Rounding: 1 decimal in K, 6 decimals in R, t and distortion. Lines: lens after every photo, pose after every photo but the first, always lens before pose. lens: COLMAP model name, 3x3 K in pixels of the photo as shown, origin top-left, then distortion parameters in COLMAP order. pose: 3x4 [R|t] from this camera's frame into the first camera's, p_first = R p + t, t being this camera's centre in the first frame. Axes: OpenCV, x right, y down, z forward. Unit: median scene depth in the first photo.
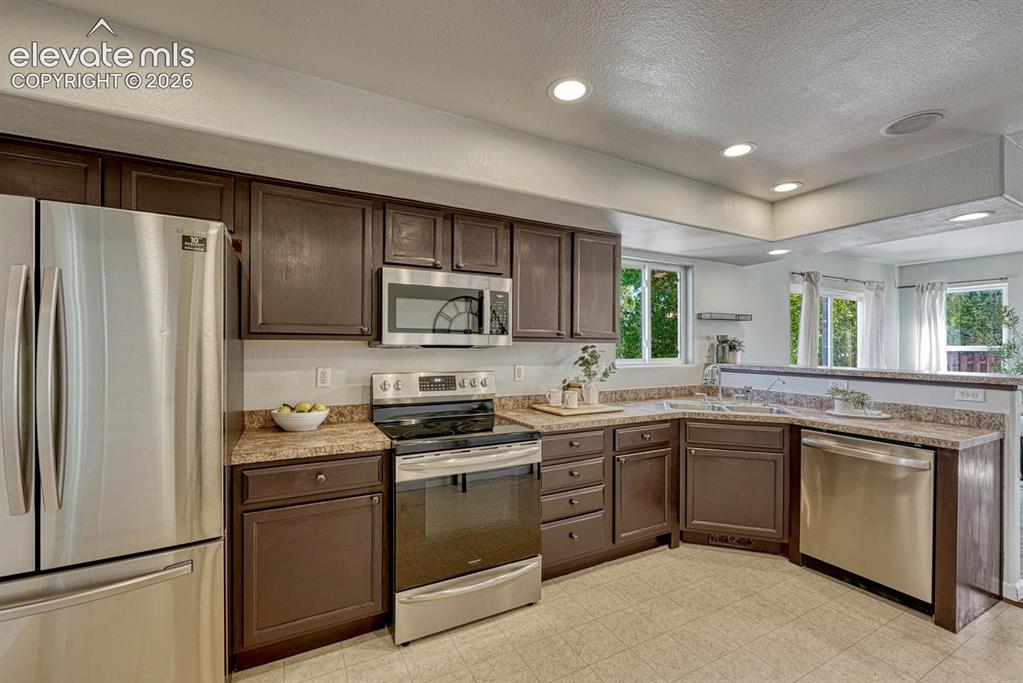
lens RADIAL K [[432.1, 0, 511.2], [0, 432.1, 346.7], [0, 0, 1]] dist [-0.003219, -0.000299]
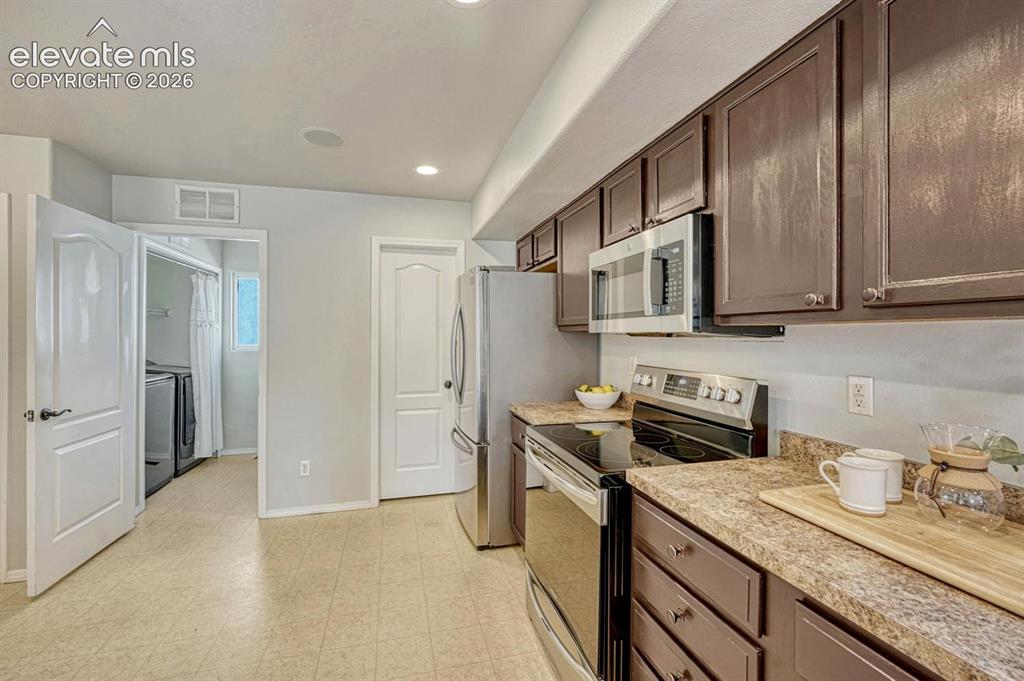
lens RADIAL K [[430.9, 0, 508.6], [0, 430.9, 337.9], [0, 0, 1]] dist [-0.001831, -0.000052]
pose [[-0.221908, -0.000288, -0.975068, 0.574305], [-0.001377, 0.999999, 0.000018, 0.004874], [0.975067, 0.001346, -0.221908, 0.850351]]
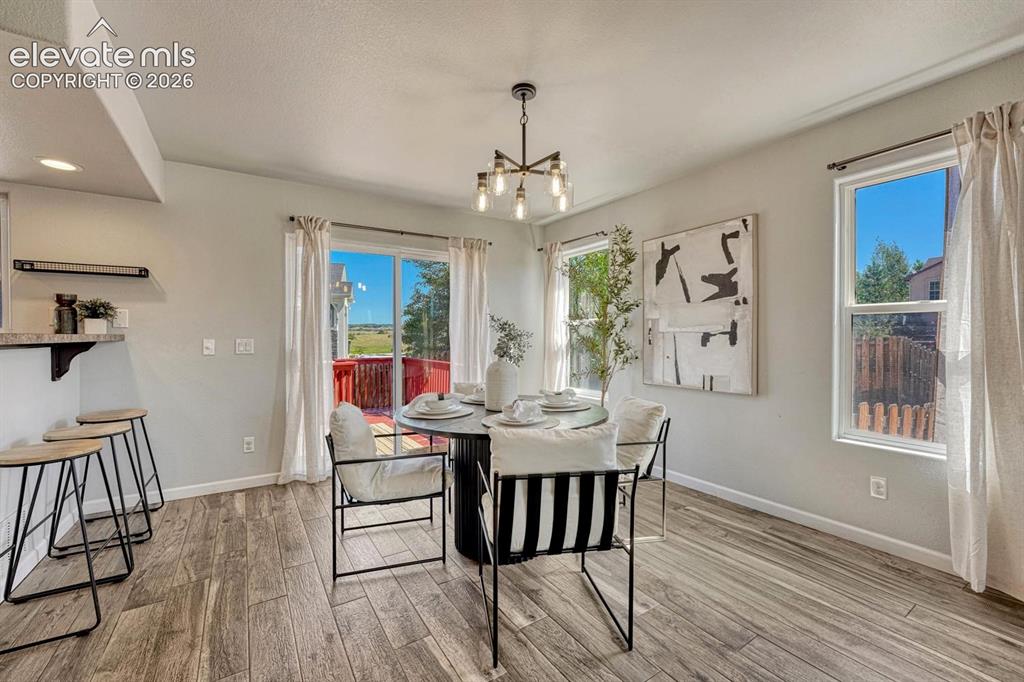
lens RADIAL K [[425.2, 0, 512.0], [0, 425.2, 341.0], [0, 0, 1]] dist [0.000351, 0.000023]
pose [[0.997263, -0.005955, 0.073696, 1.667669], [0.005764, 0.999979, 0.002806, 0.073861], [-0.073712, -0.002374, 0.997277, 0.393739]]
